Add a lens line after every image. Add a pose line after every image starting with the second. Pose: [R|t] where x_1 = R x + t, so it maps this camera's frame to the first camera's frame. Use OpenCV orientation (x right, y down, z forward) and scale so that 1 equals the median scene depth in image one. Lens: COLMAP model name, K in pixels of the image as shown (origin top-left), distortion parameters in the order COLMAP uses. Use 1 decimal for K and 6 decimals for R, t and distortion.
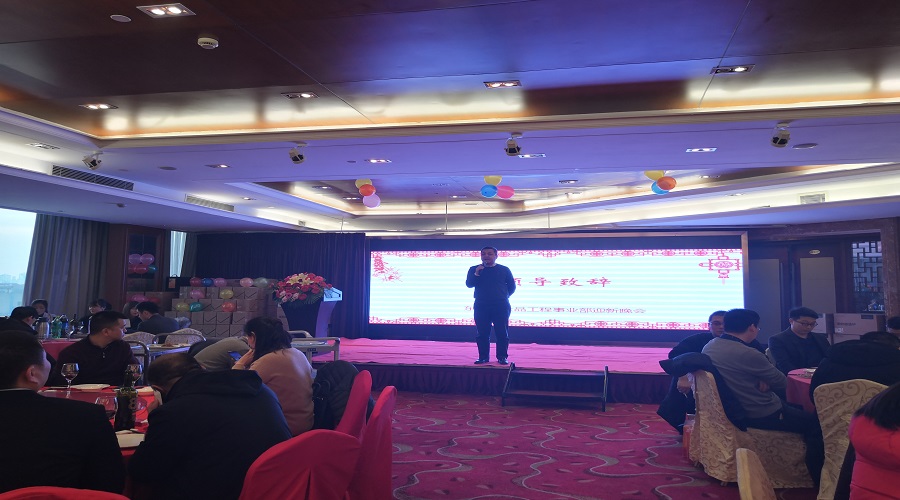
lens RADIAL K [[740.6, 0, 450.0], [0, 740.6, 250.0], [0, 0, 1]] dist [0.000691, 0.000554]
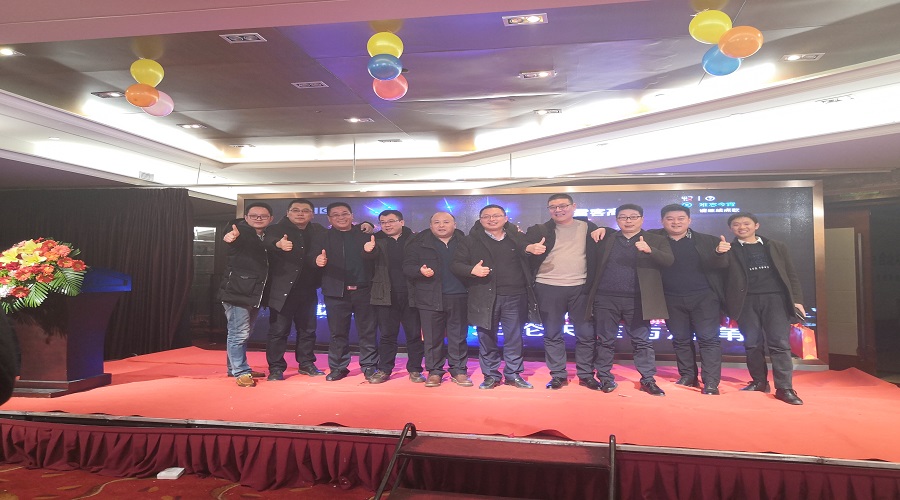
lens RADIAL K [[740.6, 0, 450.0], [0, 740.6, 250.0], [0, 0, 1]] dist [0.000691, 0.000554]
pose [[0.999801, -0.001449, 0.019882, 0.068543], [0.001097, 0.999843, 0.017678, 0.022089], [-0.019905, -0.017652, 0.999646, 0.367742]]
